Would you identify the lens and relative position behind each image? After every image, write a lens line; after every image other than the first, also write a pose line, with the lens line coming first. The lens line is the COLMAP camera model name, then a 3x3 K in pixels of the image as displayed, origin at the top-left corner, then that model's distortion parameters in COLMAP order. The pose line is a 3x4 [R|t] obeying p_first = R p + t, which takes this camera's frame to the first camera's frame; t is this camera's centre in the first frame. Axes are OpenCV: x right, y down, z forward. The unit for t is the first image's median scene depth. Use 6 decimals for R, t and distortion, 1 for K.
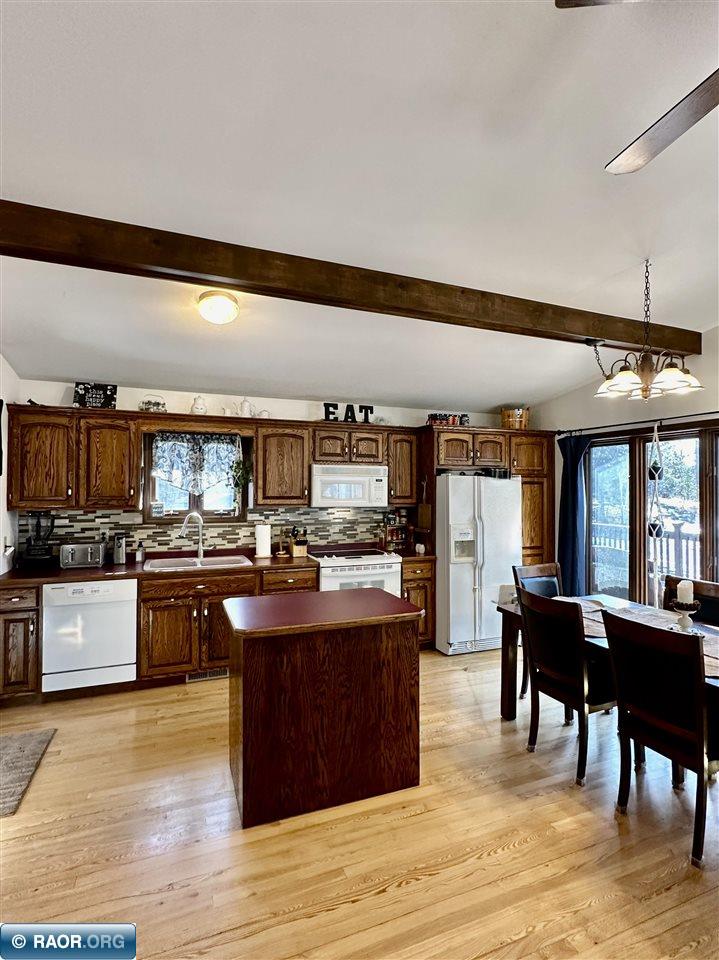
lens RADIAL K [[474.1, 0, 360.1], [0, 474.1, 482.4], [0, 0, 1]] dist [0.000975, 0.000149]
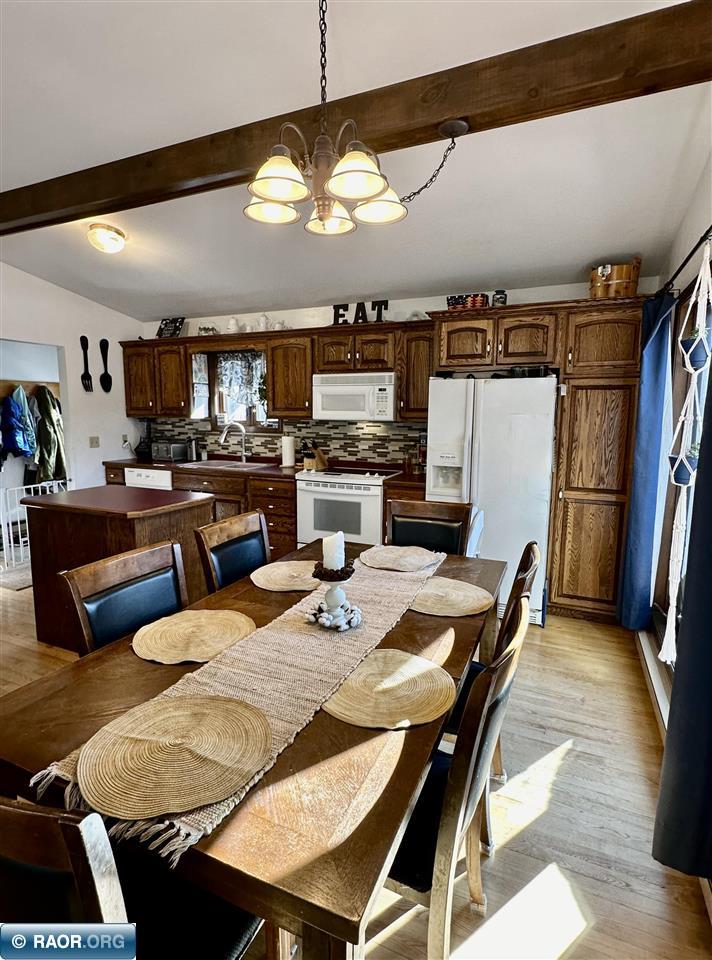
lens RADIAL K [[489.5, 0, 355.1], [0, 489.5, 478.7], [0, 0, 1]] dist [0.004975, 0.000026]
pose [[0.699596, 0.096552, -0.707986, 0.666145], [0.003400, 0.990368, 0.138422, 0.033200], [0.714531, -0.099247, 0.692529, 0.349324]]
